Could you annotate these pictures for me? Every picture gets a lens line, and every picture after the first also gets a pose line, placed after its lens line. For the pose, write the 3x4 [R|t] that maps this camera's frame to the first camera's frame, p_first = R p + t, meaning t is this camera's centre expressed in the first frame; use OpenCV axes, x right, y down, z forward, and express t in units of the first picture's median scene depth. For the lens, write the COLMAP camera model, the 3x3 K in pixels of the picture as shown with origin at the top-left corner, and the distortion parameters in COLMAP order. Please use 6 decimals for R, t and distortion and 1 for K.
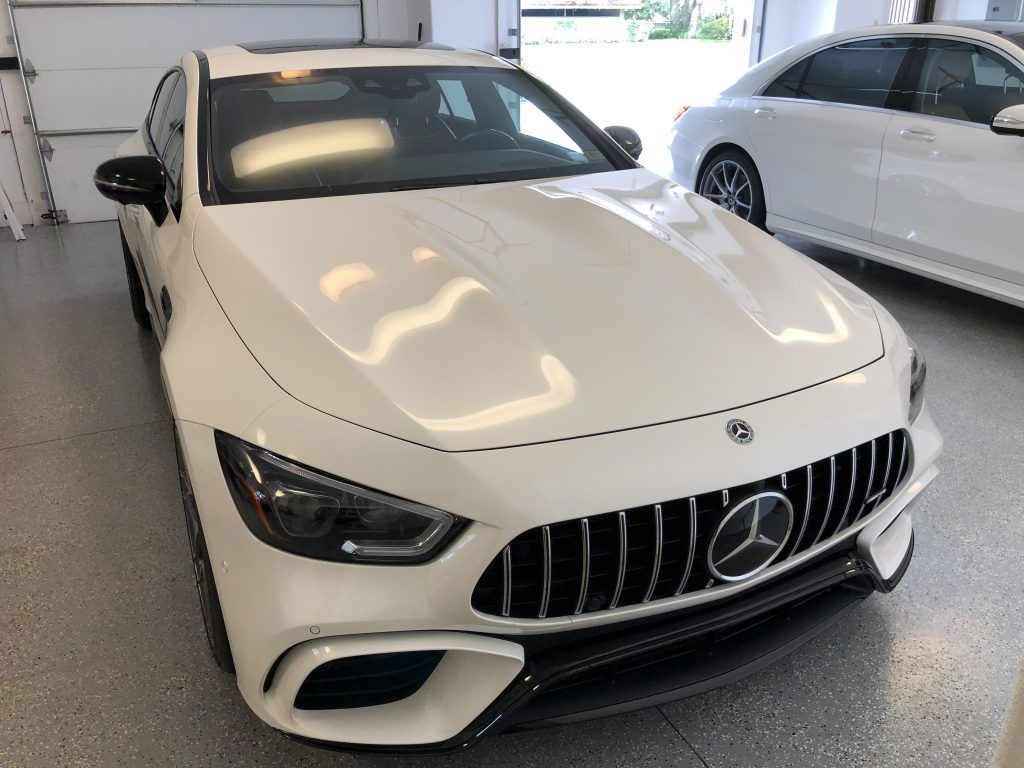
lens RADIAL K [[827.4, 0, 517.1], [0, 827.4, 378.0], [0, 0, 1]] dist [0.007324, 0.007514]
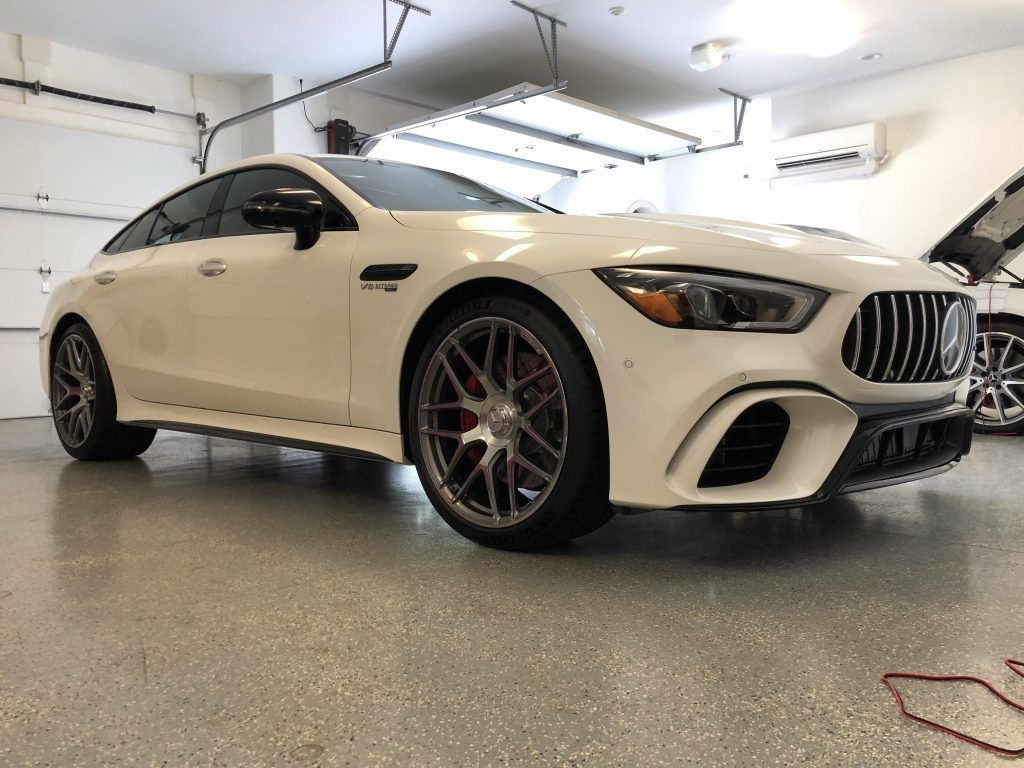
lens RADIAL K [[820.6, 0, 514.0], [0, 820.6, 381.8], [0, 0, 1]] dist [0.010495, 0.009220]
pose [[0.935598, -0.015376, 0.352731, -0.786391], [0.134388, 0.939358, -0.315509, 0.512234], [-0.326489, 0.342592, 0.880929, 0.009027]]
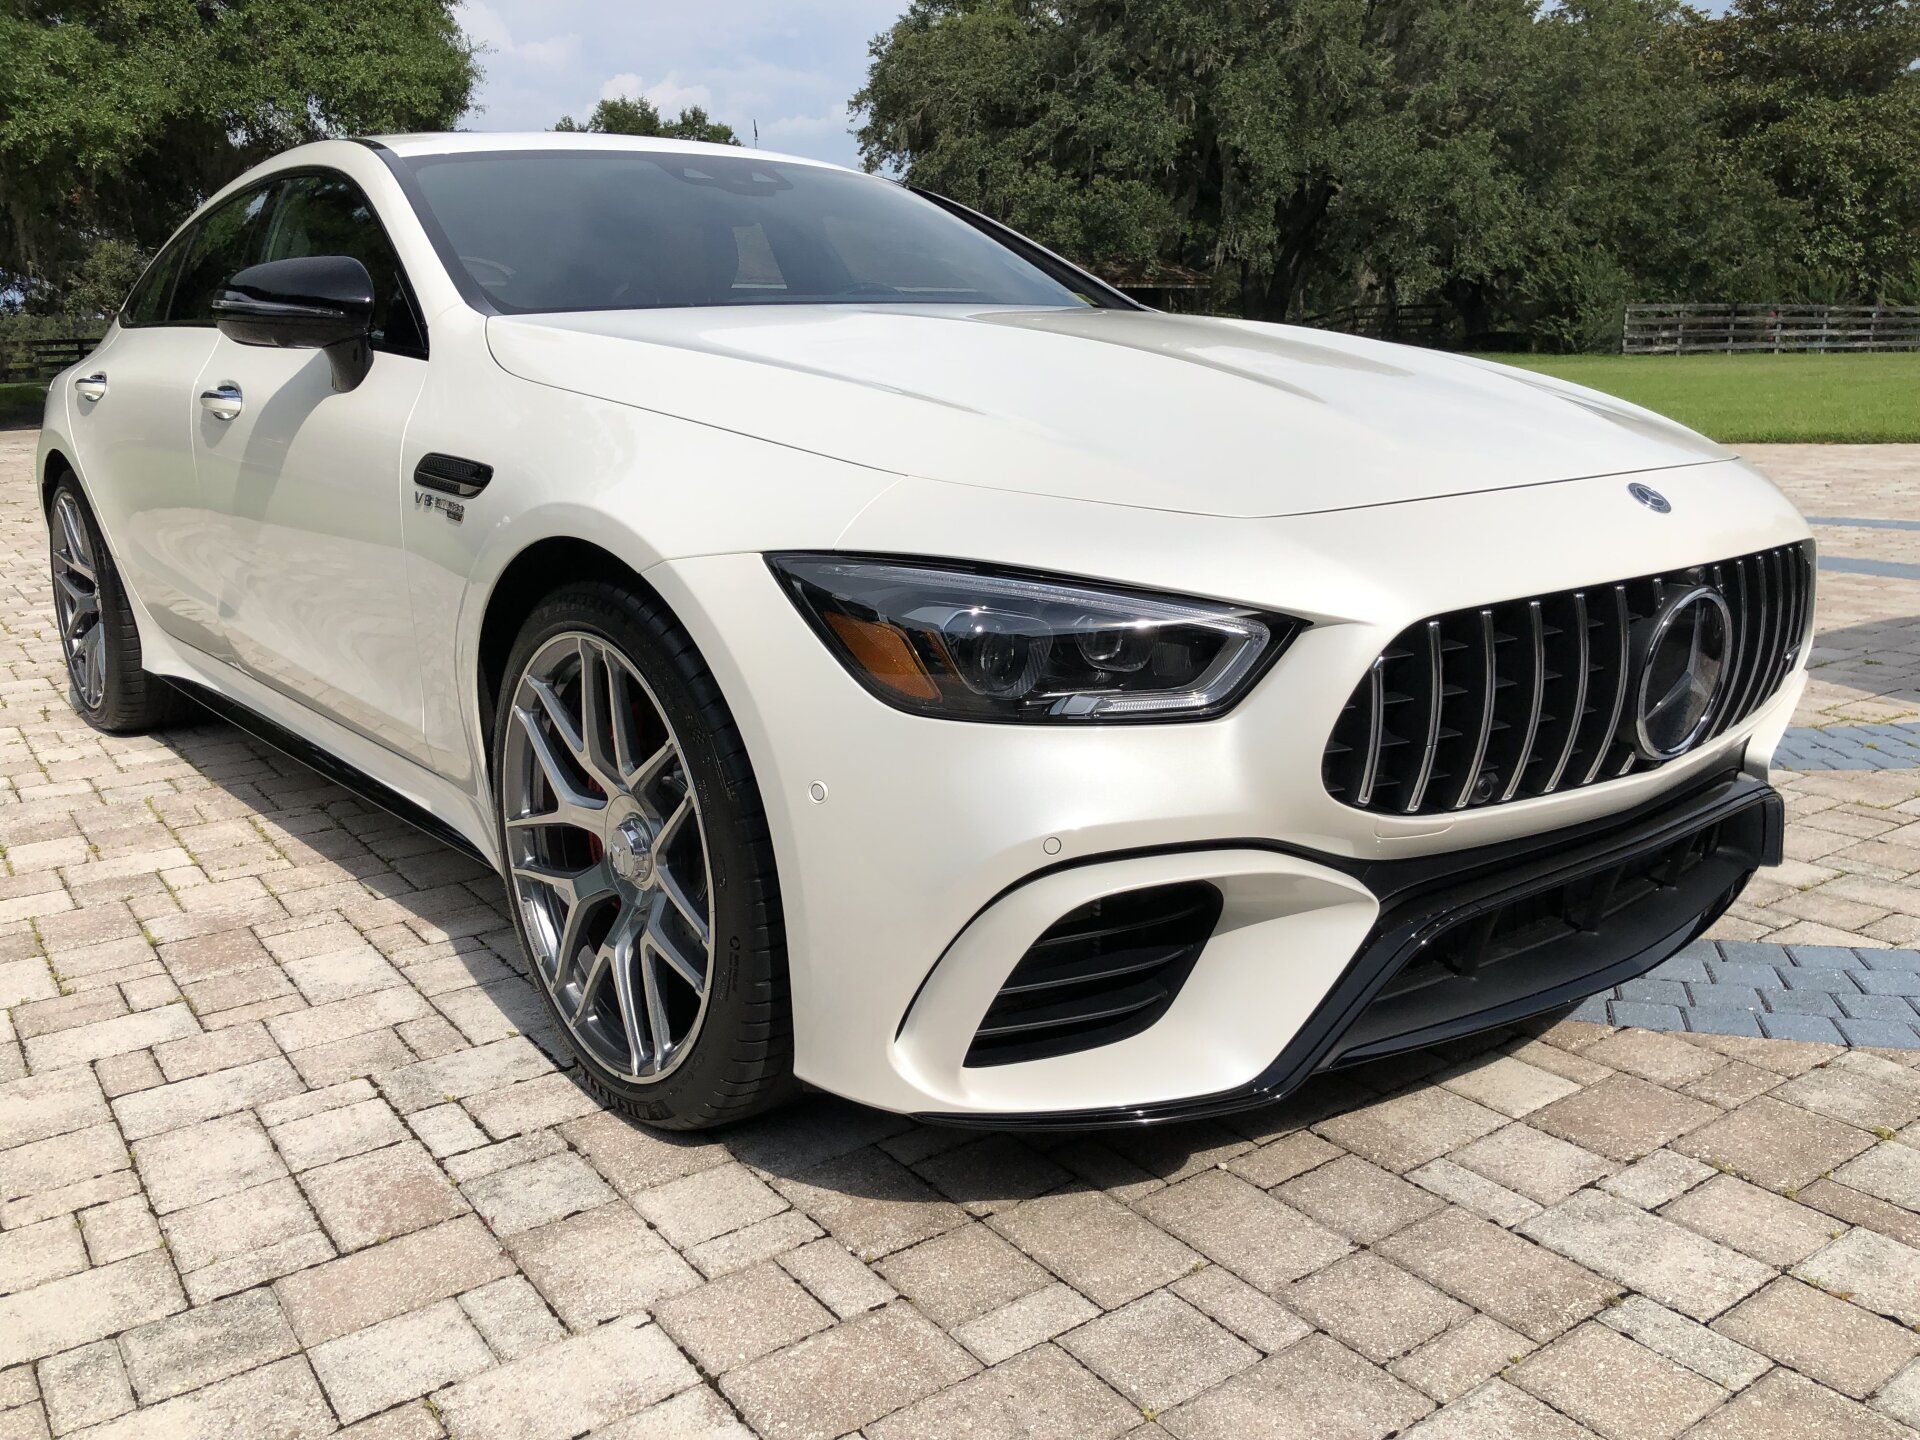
lens RADIAL K [[1555.6, 0, 970.7], [0, 1555.6, 716.3], [0, 0, 1]] dist [0.009446, 0.002493]
pose [[0.972066, -0.063634, 0.225916, -0.402143], [0.099476, 0.983517, -0.150996, 0.285681], [-0.212584, 0.169251, 0.962373, 0.019336]]
